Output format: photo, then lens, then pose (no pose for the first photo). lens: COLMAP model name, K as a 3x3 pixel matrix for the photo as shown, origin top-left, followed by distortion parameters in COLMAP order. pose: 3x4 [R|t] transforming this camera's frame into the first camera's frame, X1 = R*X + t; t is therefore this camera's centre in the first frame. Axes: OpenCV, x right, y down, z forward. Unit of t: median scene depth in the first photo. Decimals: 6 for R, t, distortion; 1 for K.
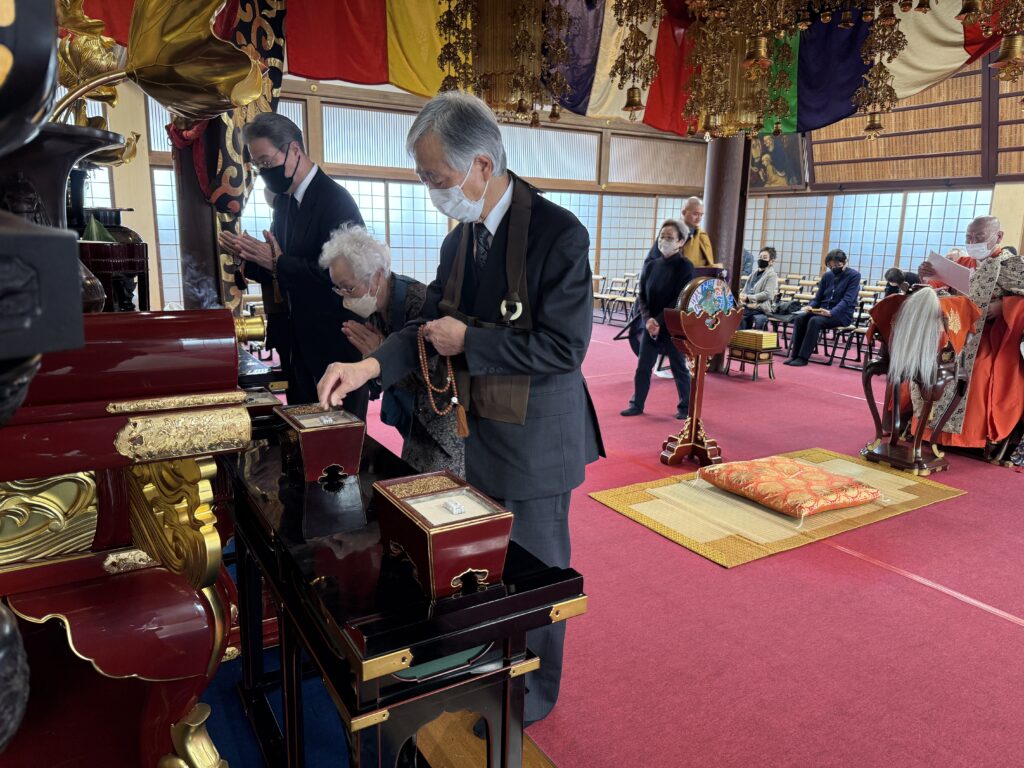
lens RADIAL K [[730.0, 0, 512.0], [0, 730.0, 384.0], [0, 0, 1]] dist [0.000398, -0.009746]
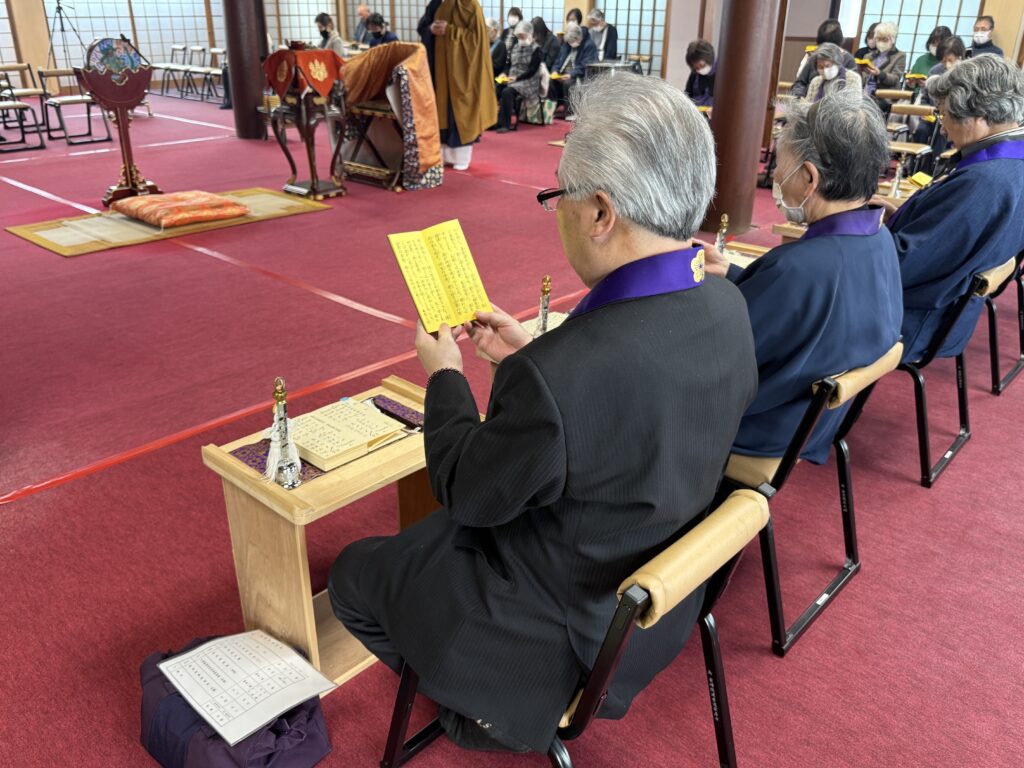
lens RADIAL K [[862.1, 0, 512.0], [0, 862.1, 384.0], [0, 0, 1]] dist [0.002102, -0.004337]
pose [[0.955851, -0.124213, 0.266307, 0.450579], [0.063635, 0.972259, 0.225084, 0.121913], [-0.286878, -0.198201, 0.937239, -0.580049]]
